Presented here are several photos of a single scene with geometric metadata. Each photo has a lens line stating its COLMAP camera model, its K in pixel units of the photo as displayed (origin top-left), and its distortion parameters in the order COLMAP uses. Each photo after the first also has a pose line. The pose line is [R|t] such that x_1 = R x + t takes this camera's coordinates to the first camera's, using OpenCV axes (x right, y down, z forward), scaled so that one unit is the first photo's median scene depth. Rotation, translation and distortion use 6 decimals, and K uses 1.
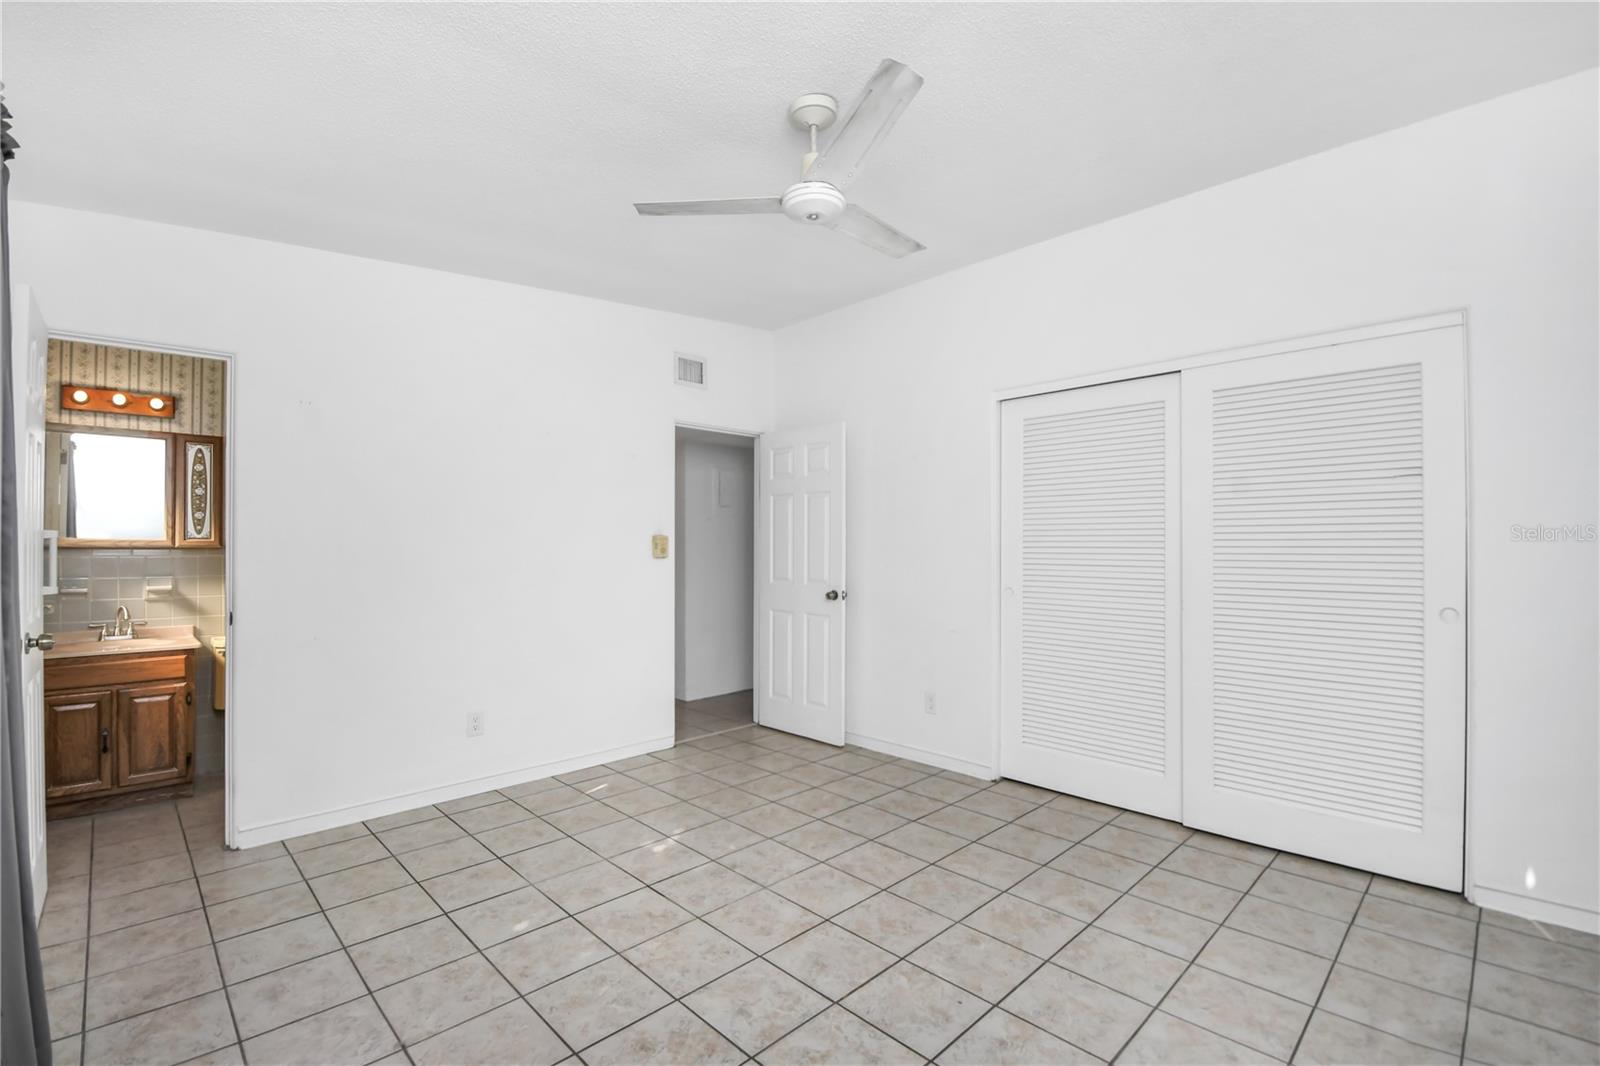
lens RADIAL K [[725.9, 0, 817.5], [0, 725.9, 538.2], [0, 0, 1]] dist [-0.024126, -0.006531]
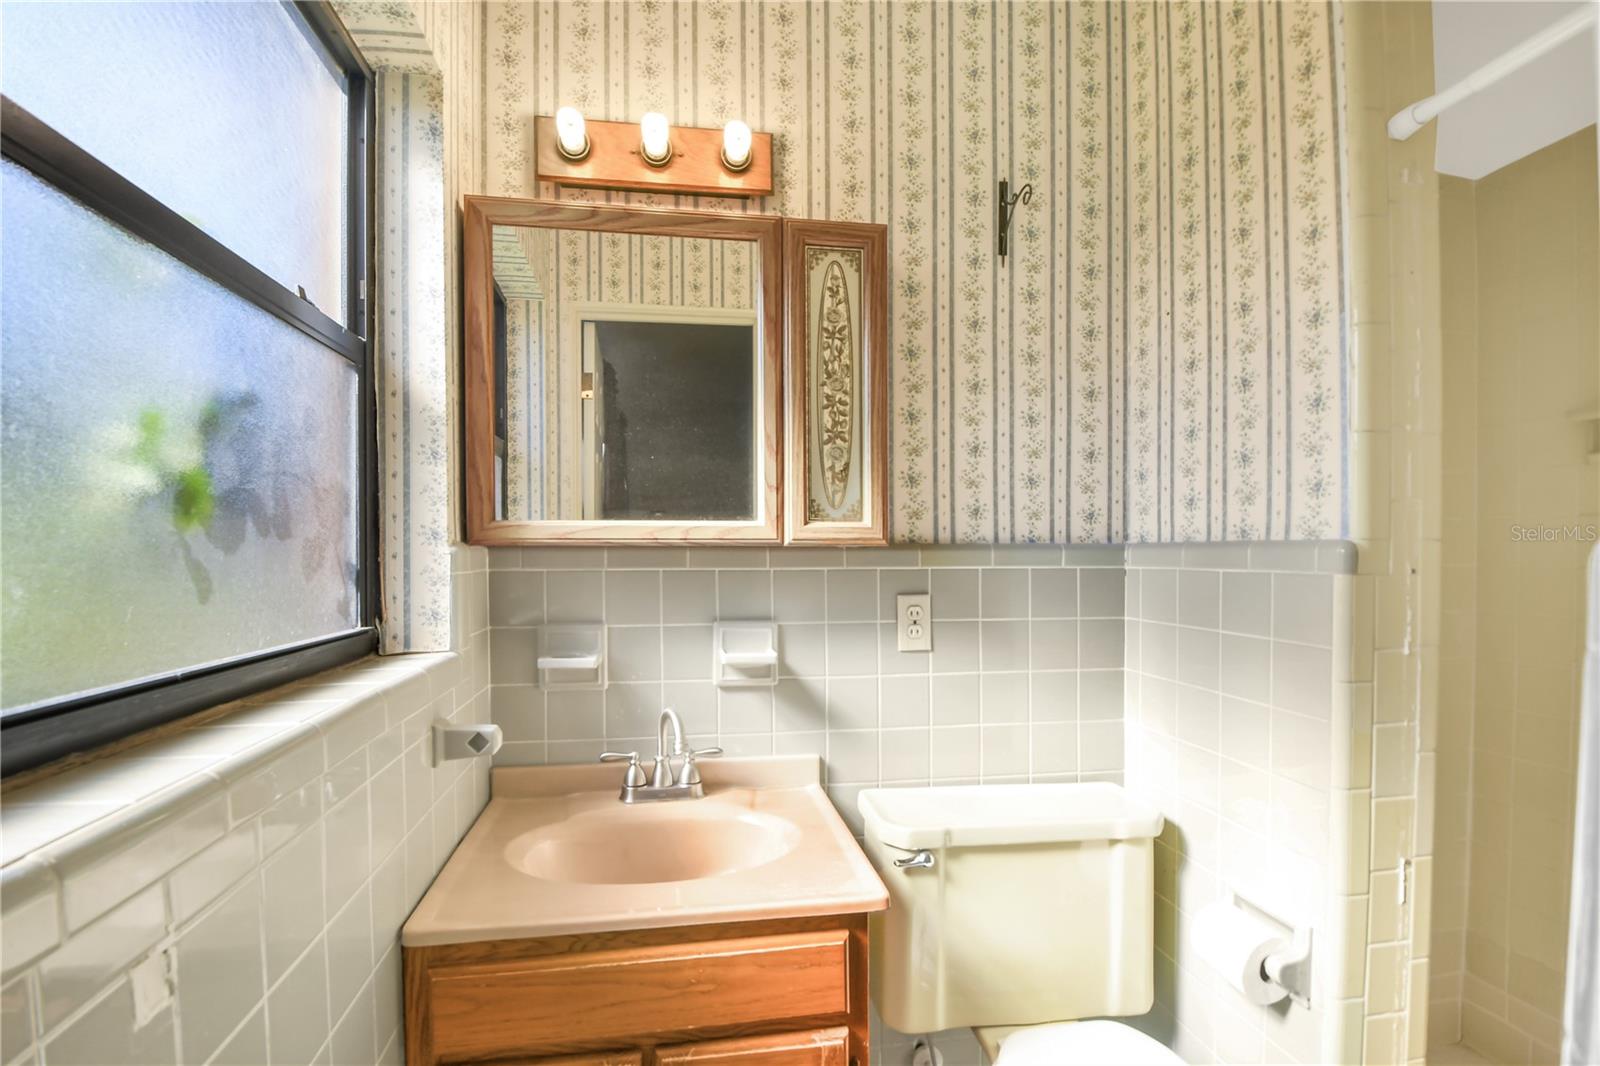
lens RADIAL K [[725.9, 0, 793.3], [0, 725.9, 545.9], [0, 0, 1]] dist [-0.024126, -0.006531]
pose [[0.814279, -0.006497, -0.580438, -0.696146], [0.011613, 0.999920, 0.005100, 0.011634], [0.580358, -0.010893, 0.814289, 0.711389]]
